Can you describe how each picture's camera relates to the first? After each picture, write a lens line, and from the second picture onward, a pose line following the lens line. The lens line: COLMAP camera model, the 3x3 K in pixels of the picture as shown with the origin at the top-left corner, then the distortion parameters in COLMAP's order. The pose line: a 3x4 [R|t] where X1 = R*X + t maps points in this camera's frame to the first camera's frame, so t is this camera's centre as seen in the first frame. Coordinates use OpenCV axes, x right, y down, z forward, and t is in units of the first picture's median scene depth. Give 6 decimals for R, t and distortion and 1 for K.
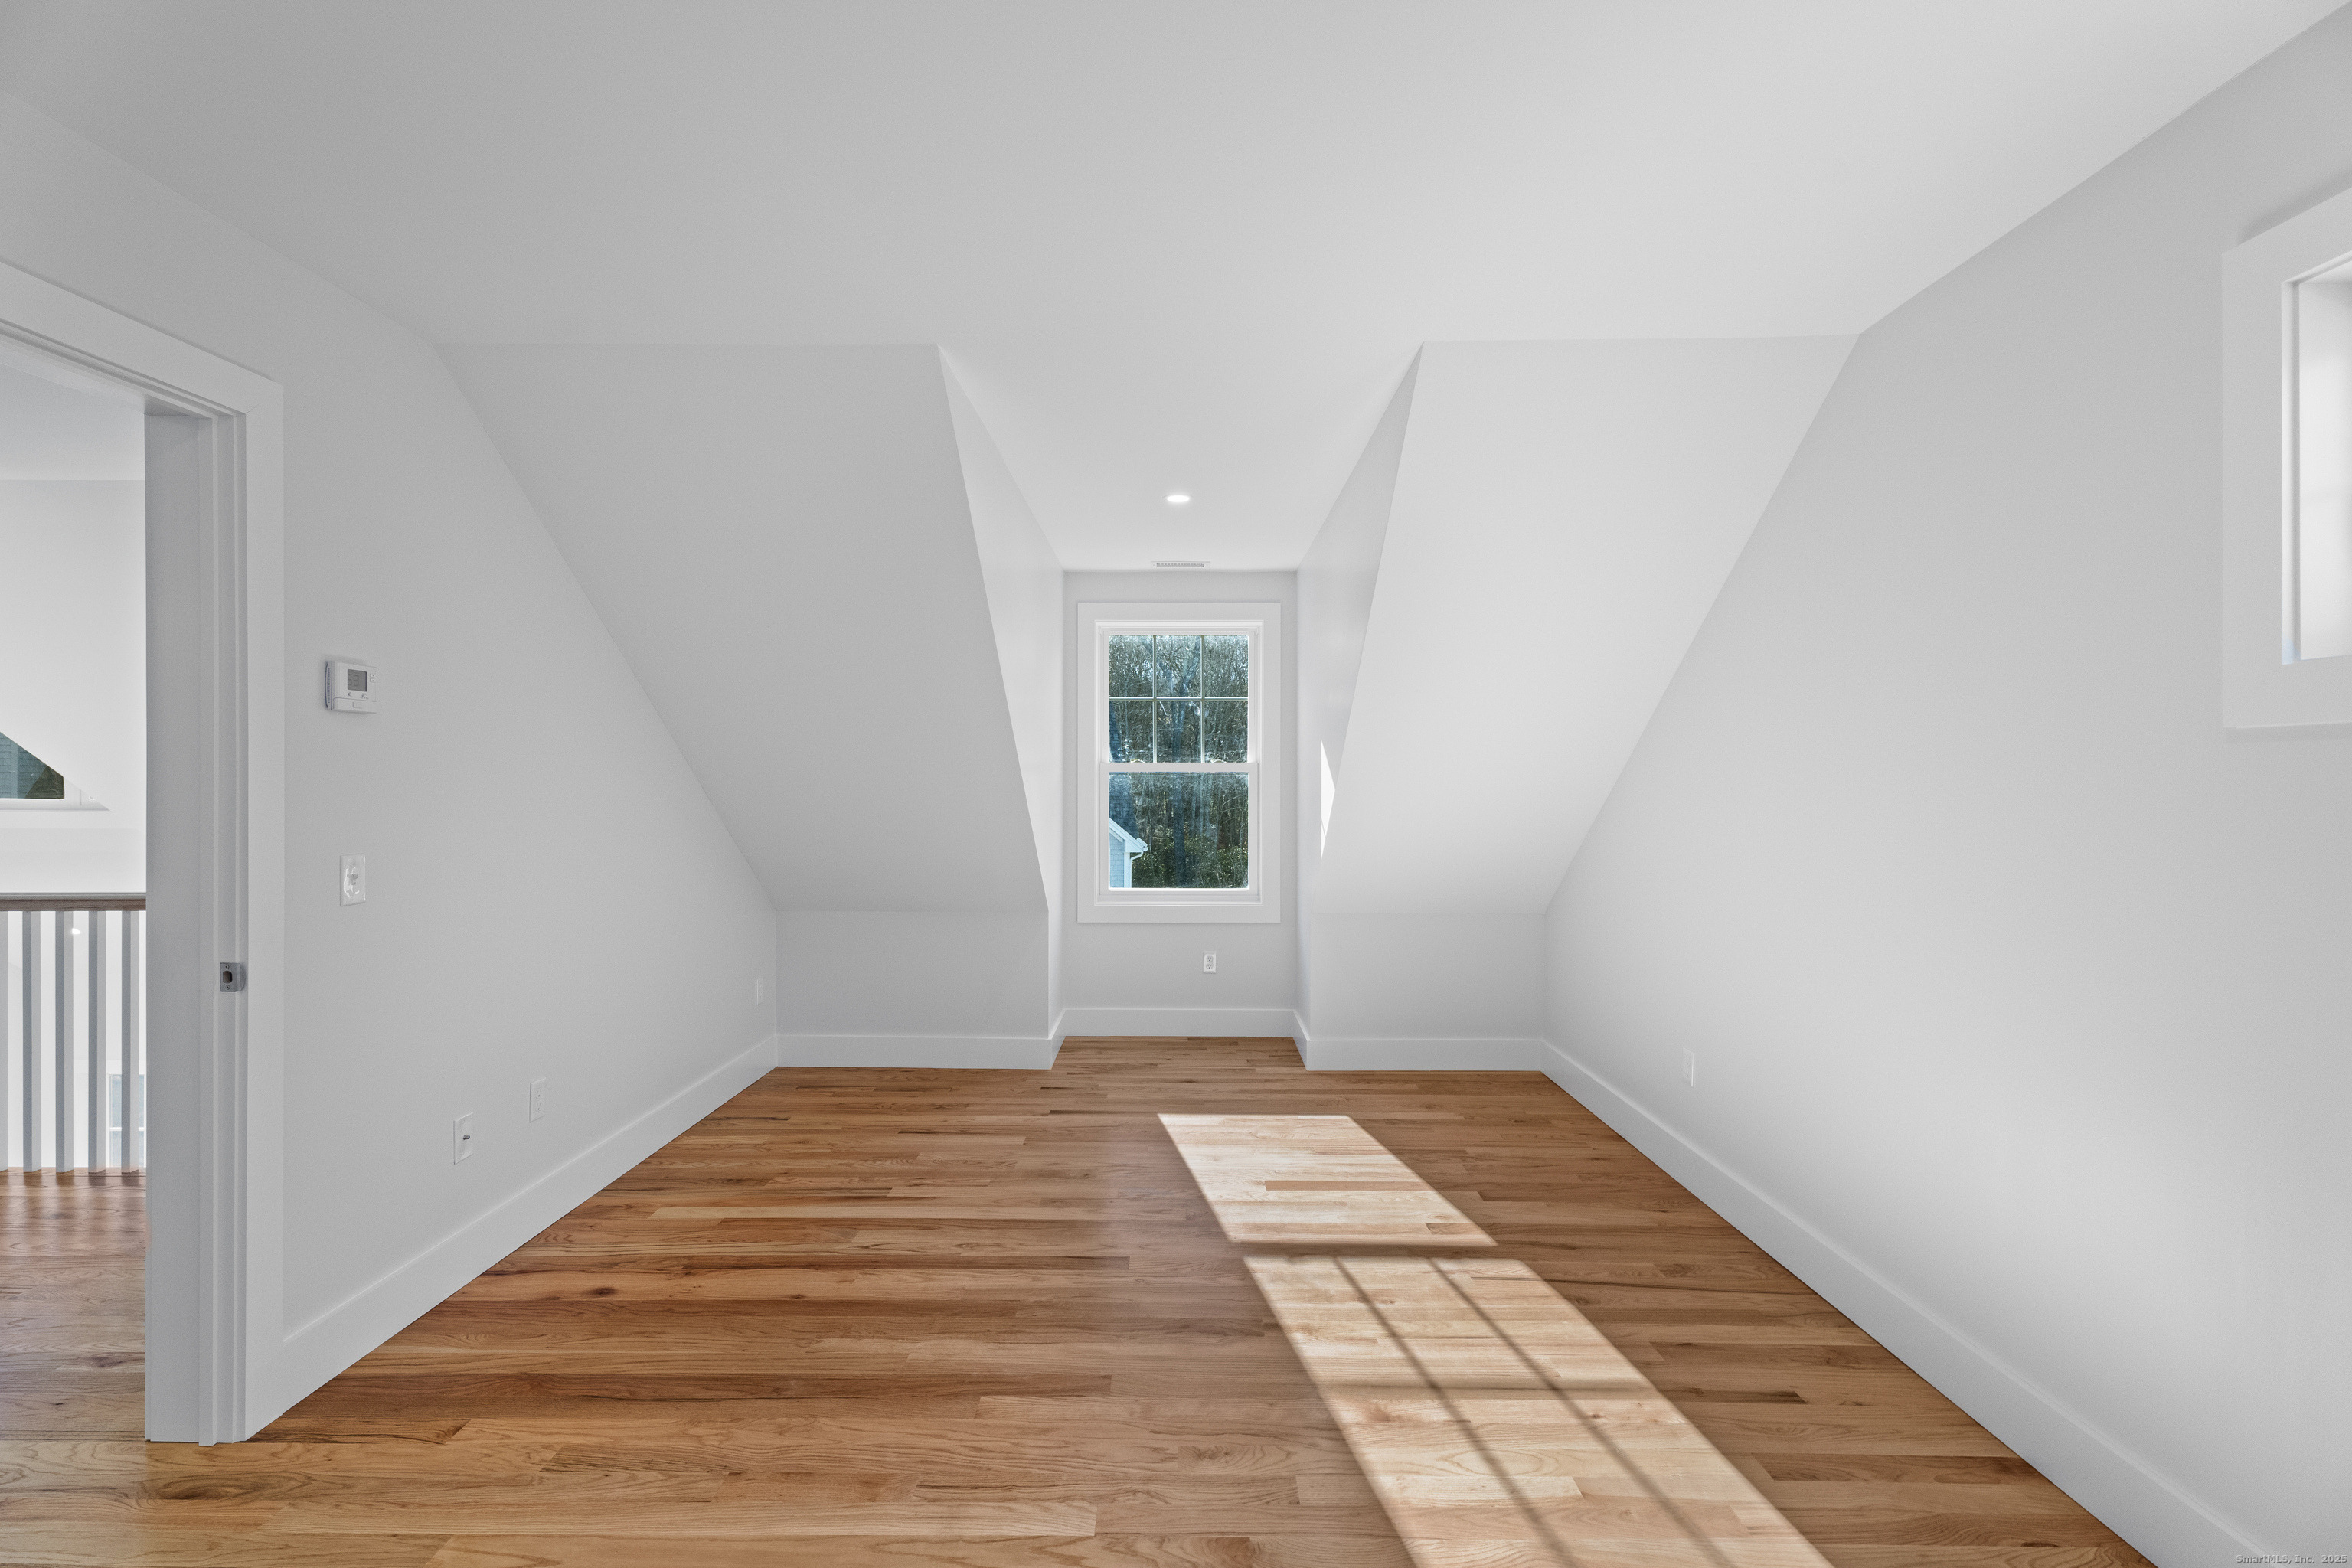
lens RADIAL K [[1027.8, 0, 1176.0], [0, 1027.8, 784.0], [0, 0, 1]] dist [-0.026904, 0.016244]
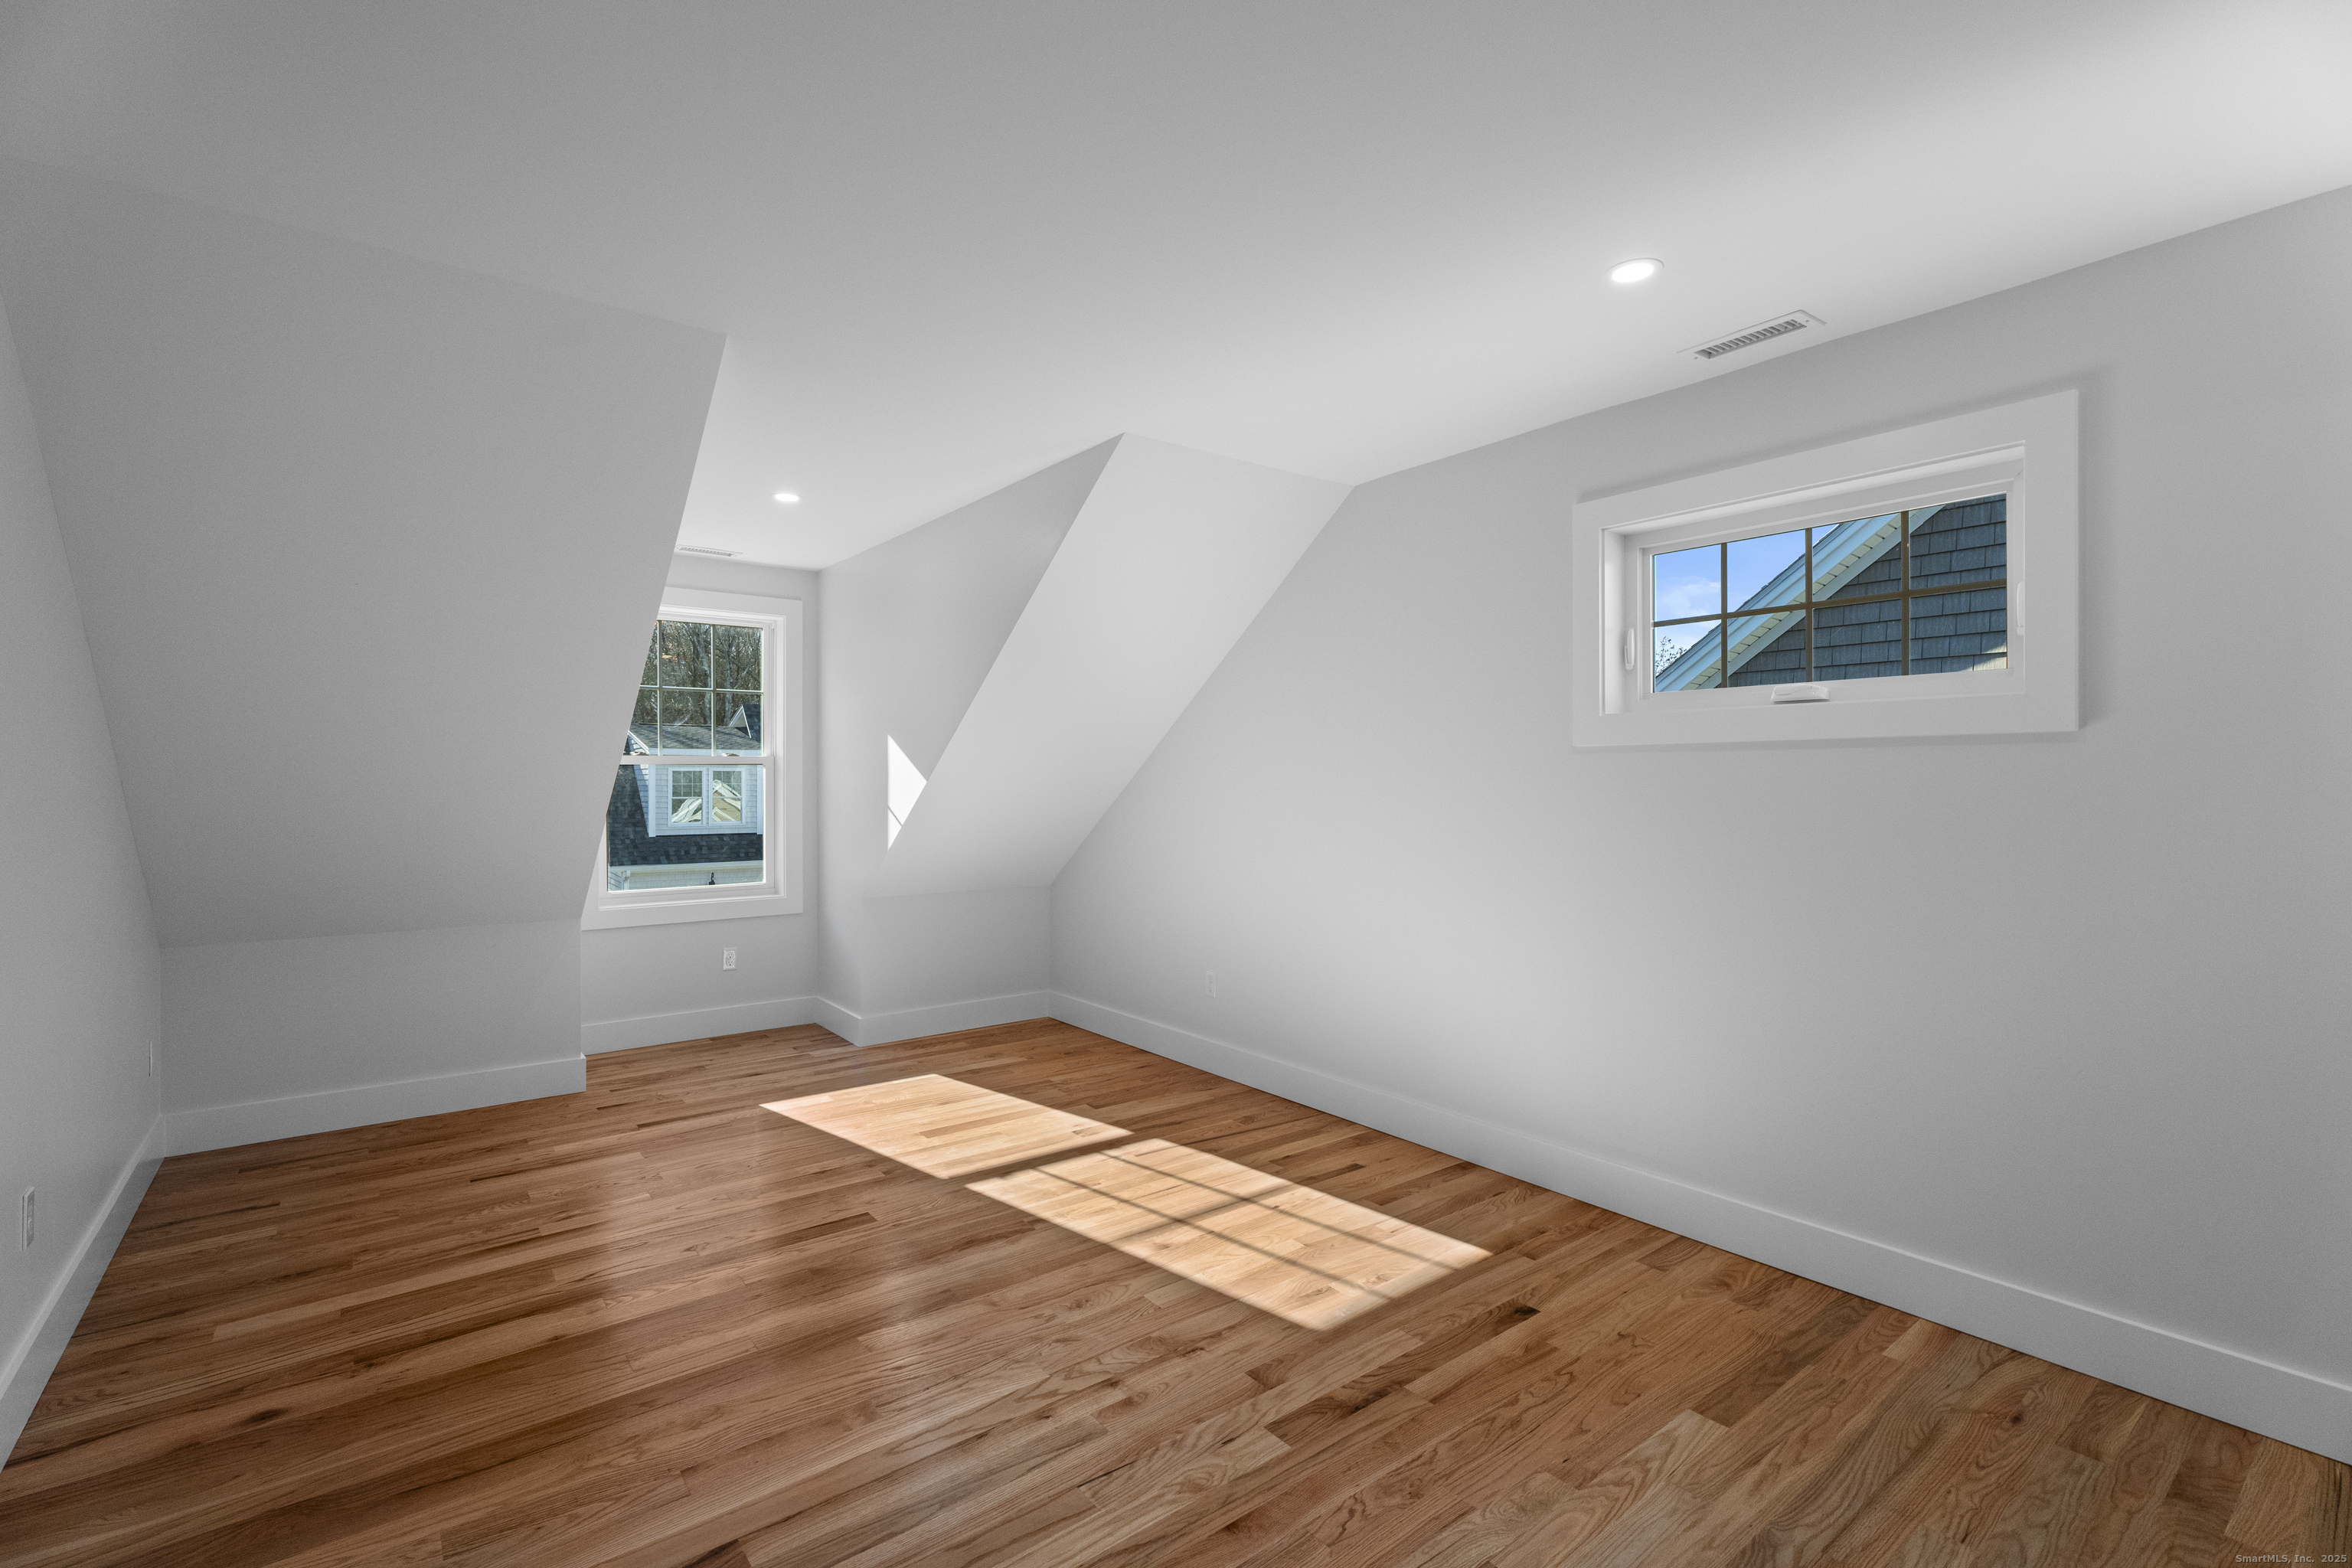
lens RADIAL K [[1038.2, 0, 1138.2], [0, 1038.2, 781.6], [0, 0, 1]] dist [0.002167, -0.005838]
pose [[0.794917, -0.003678, 0.606708, -0.441506], [0.002697, 0.999993, 0.002529, 0.003887], [-0.606713, -0.000374, 0.794921, -0.044925]]
